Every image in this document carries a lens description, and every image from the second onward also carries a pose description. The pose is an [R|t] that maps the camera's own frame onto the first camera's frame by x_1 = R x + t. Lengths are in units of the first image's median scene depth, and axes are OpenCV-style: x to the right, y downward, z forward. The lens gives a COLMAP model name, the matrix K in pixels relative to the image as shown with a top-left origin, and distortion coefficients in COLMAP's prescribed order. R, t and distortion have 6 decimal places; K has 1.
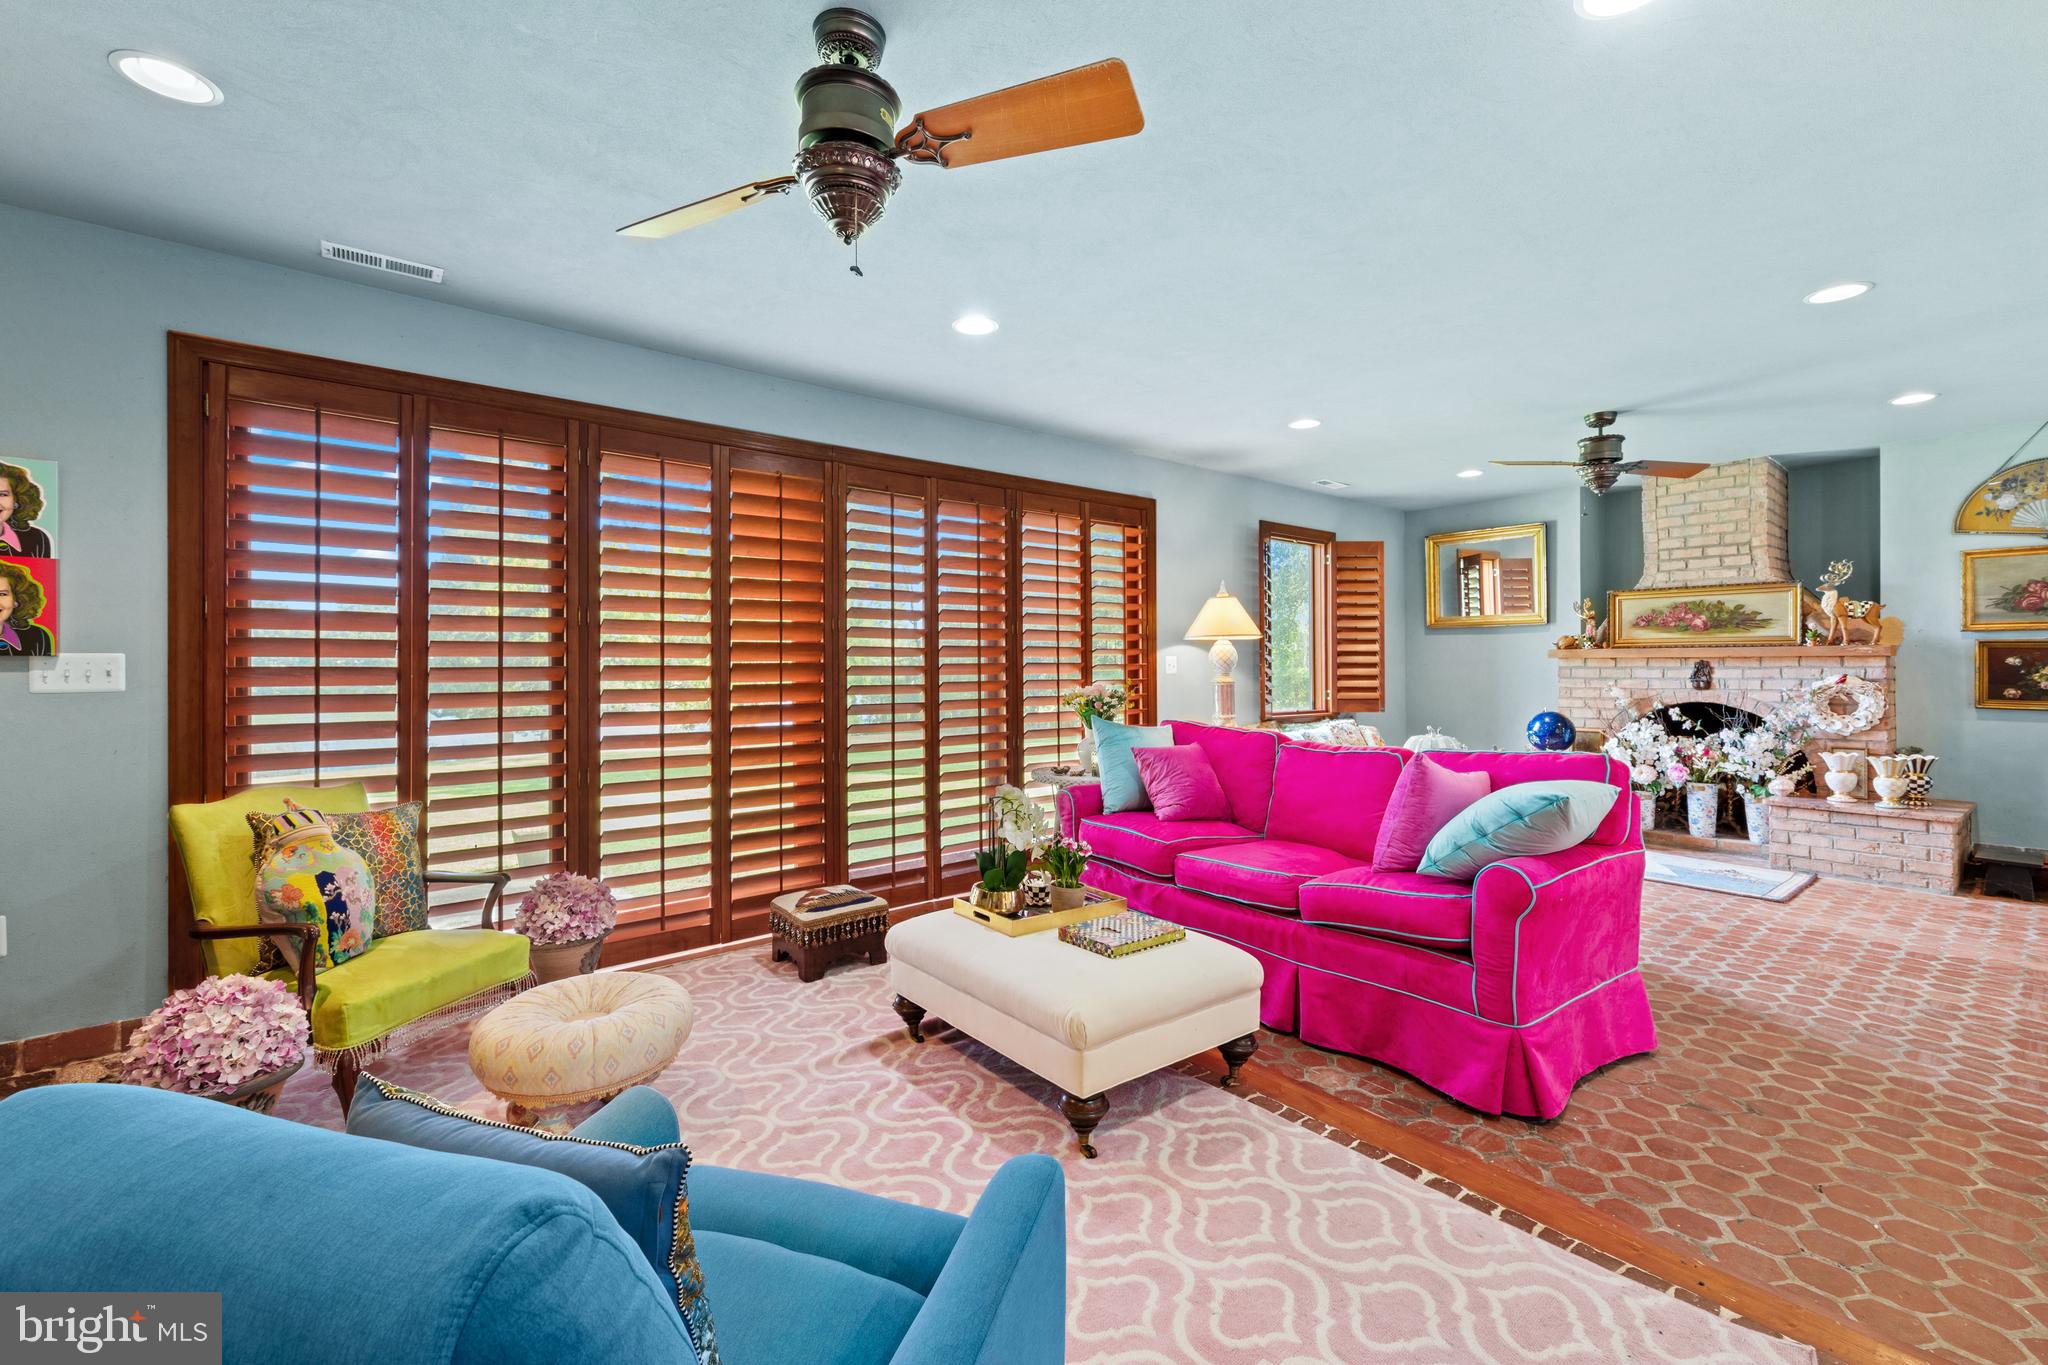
lens RADIAL K [[864.3, 0, 1031.9], [0, 864.3, 660.9], [0, 0, 1]] dist [0.006449, -0.000450]
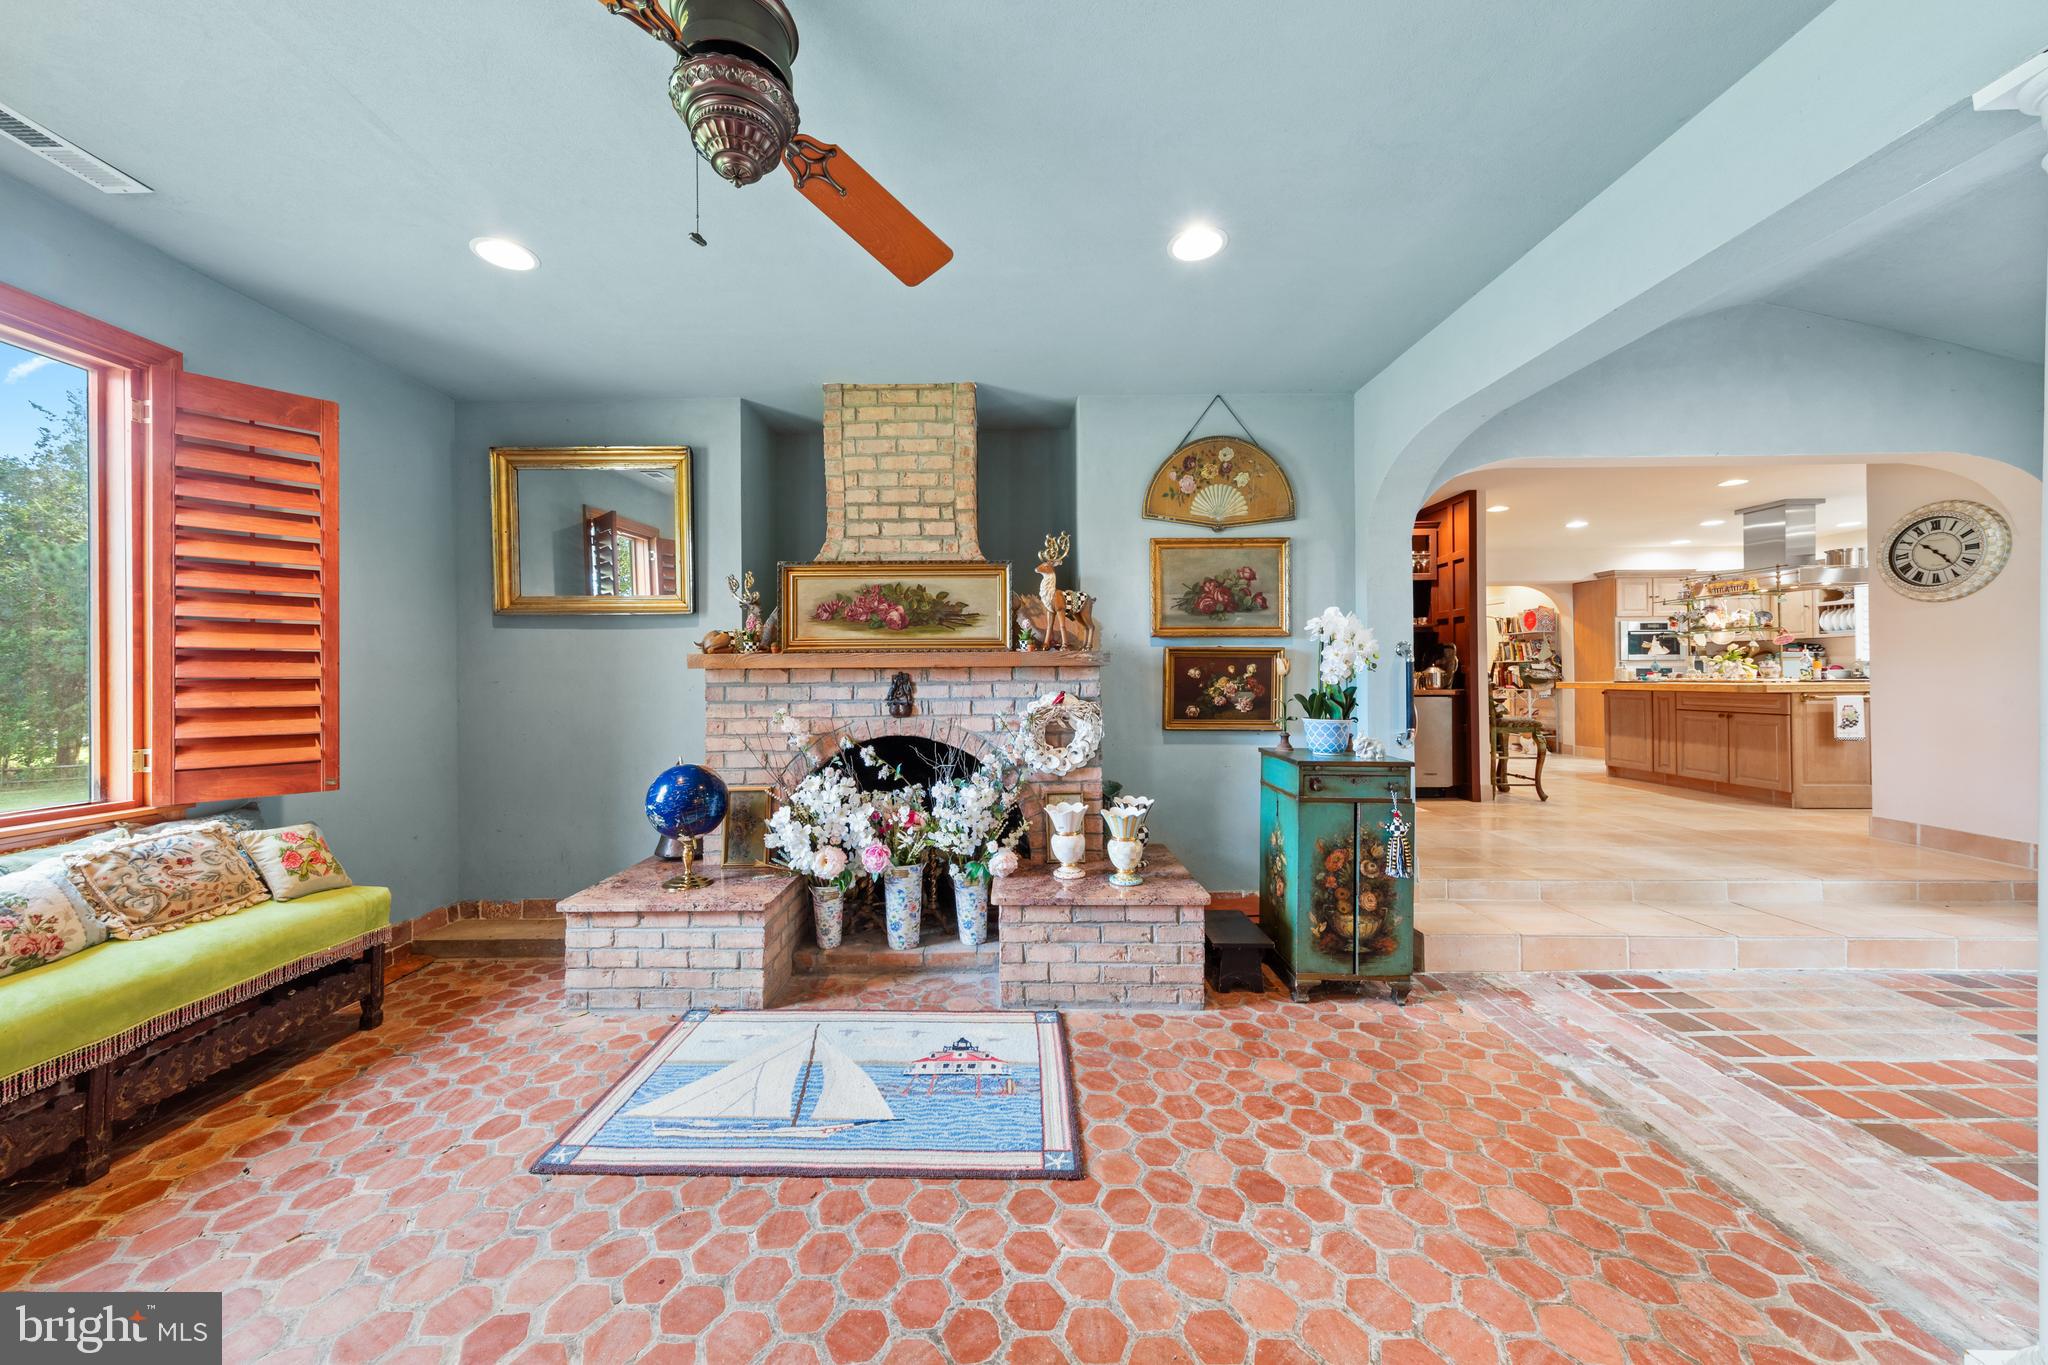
lens RADIAL K [[707.9, 0, 1000.6], [0, 707.9, 675.1], [0, 0, 1]] dist [0.009827, -0.000041]
pose [[0.644733, 0.001619, 0.764406, 0.437554], [0.002362, 0.999989, -0.004110, 0.004007], [-0.764404, 0.004455, 0.644722, 0.635744]]
